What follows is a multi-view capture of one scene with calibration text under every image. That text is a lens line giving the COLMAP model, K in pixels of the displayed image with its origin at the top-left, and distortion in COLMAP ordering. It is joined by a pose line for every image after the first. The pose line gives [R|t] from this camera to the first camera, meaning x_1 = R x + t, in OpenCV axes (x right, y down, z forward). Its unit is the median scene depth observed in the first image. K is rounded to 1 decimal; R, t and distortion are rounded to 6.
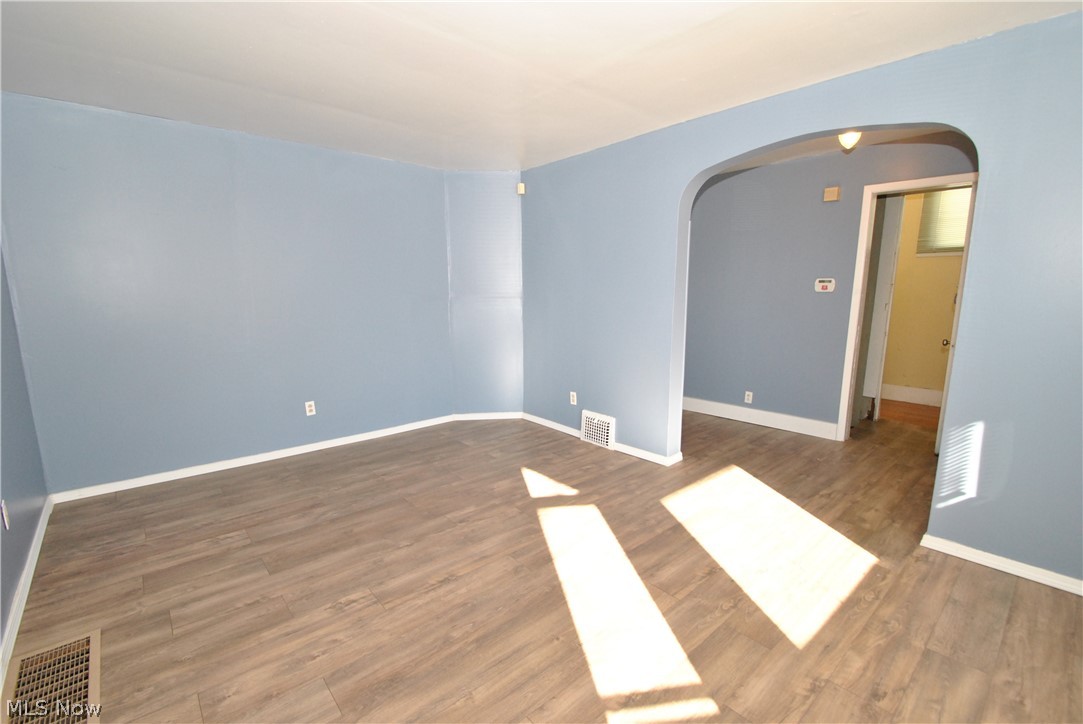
lens RADIAL K [[475.2, 0, 541.2], [0, 475.2, 368.6], [0, 0, 1]] dist [0.013794, -0.015802]
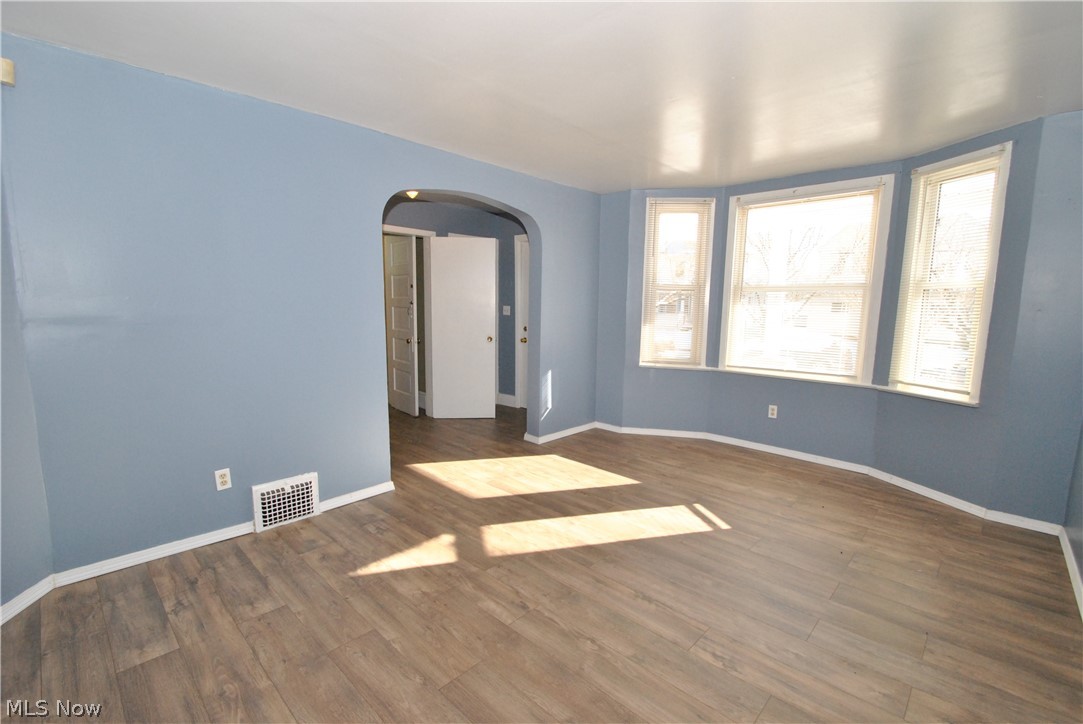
lens RADIAL K [[475.2, 0, 541.2], [0, 475.2, 368.6], [0, 0, 1]] dist [0.013794, -0.015802]
pose [[-0.095118, -0.127067, 0.987323, -0.902058], [0.159949, 0.976982, 0.141146, -0.157762], [-0.982532, 0.171347, -0.072604, 0.997026]]
